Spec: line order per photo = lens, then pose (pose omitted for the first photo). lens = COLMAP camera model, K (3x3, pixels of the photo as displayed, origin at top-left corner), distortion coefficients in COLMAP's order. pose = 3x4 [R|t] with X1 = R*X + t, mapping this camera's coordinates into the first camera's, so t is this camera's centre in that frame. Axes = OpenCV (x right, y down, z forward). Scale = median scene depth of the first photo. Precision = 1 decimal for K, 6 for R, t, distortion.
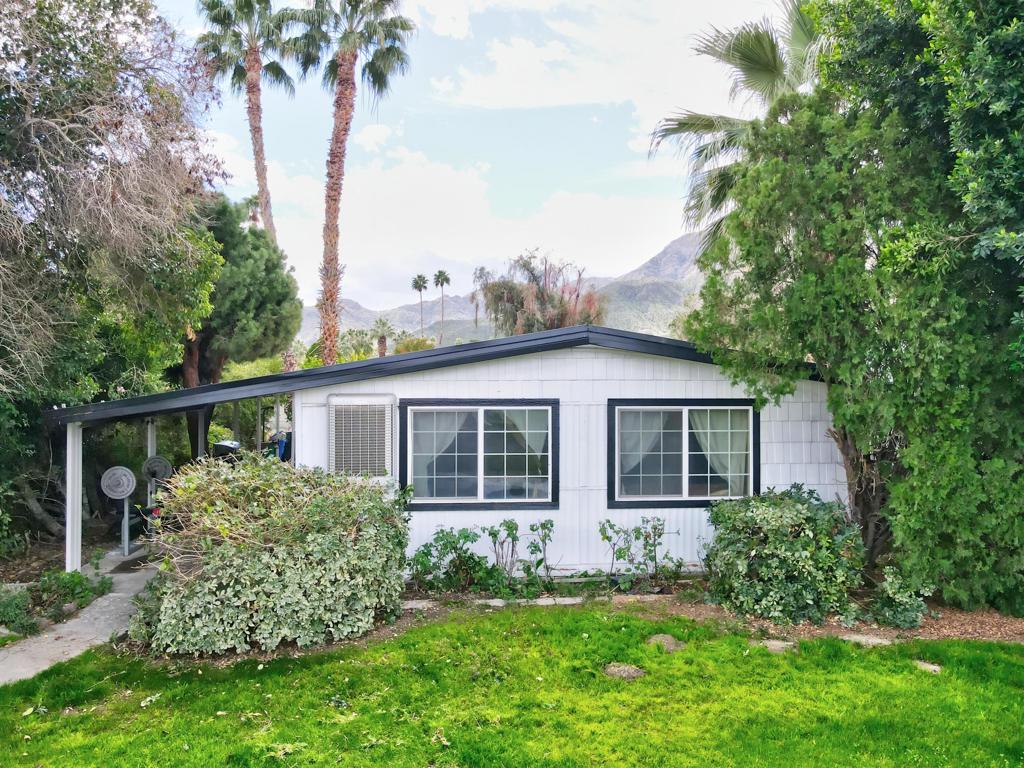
lens RADIAL K [[749.0, 0, 505.5], [0, 749.0, 374.4], [0, 0, 1]] dist [0.017768, -0.006185]
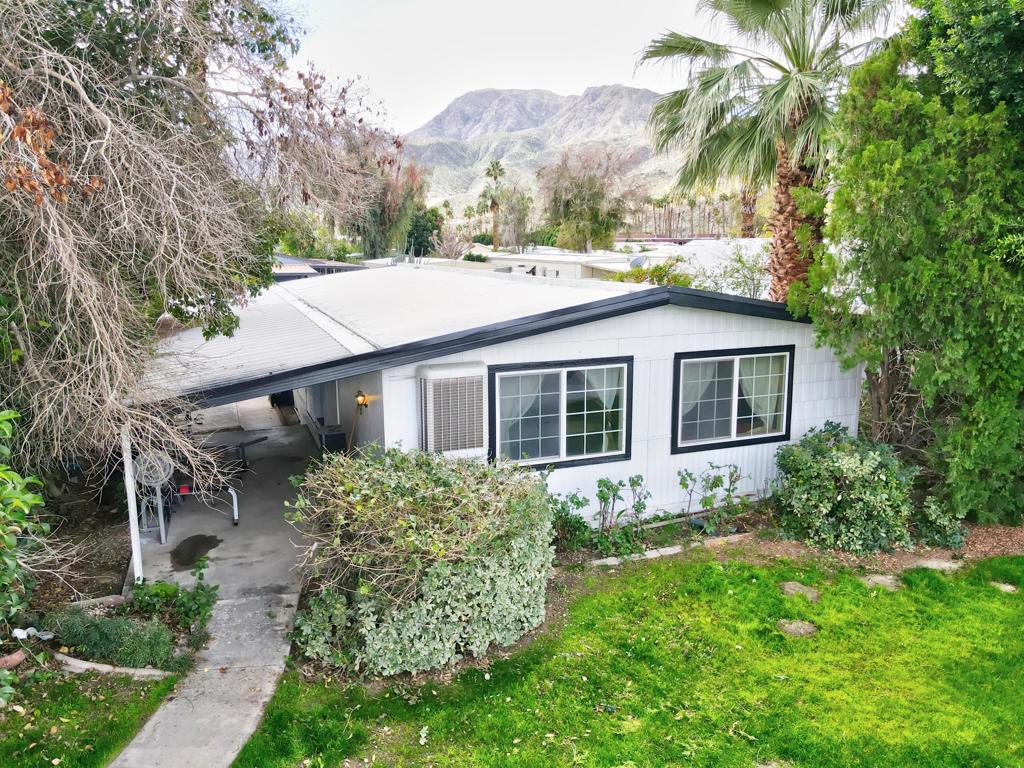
lens RADIAL K [[746.0, 0, 505.9], [0, 746.0, 375.4], [0, 0, 1]] dist [0.006950, -0.000161]
pose [[0.961028, -0.056126, 0.270695, -0.464621], [0.006375, 0.983413, 0.181269, -0.157972], [-0.276379, -0.172479, 0.945445, 0.101706]]
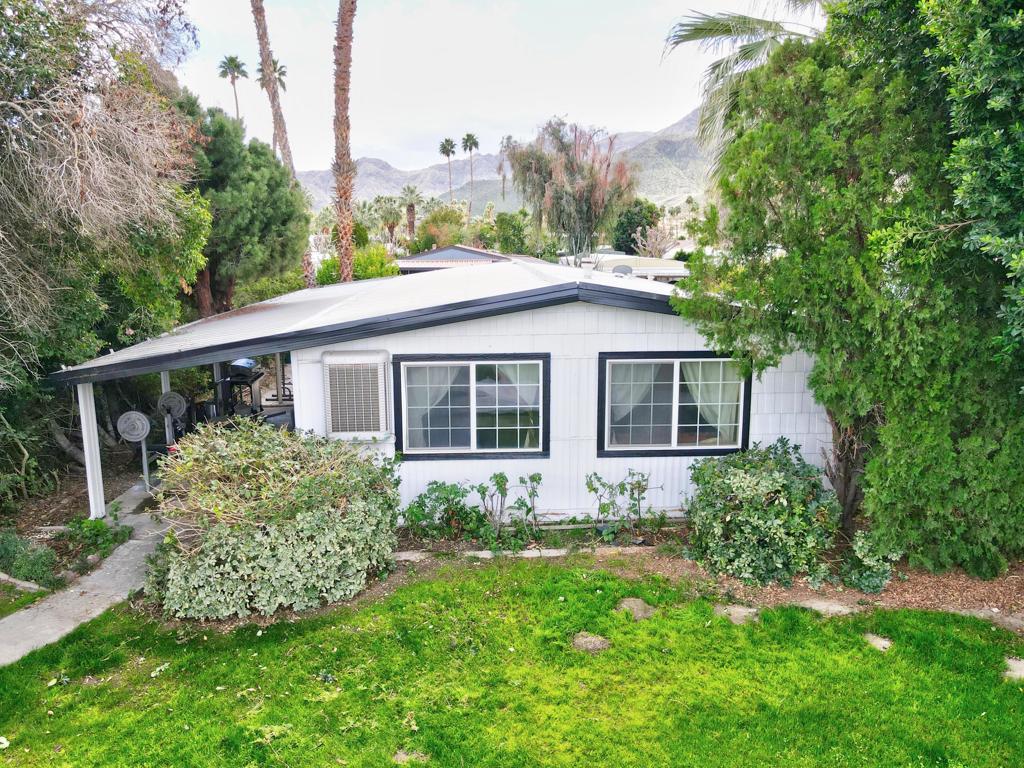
lens RADIAL K [[749.0, 0, 505.5], [0, 749.0, 374.4], [0, 0, 1]] dist [0.017768, -0.006185]
pose [[0.998997, 0.000064, -0.044768, 0.070523], [0.008031, 0.983517, 0.180636, -0.151675], [0.044042, -0.180814, 0.982531, 0.002627]]
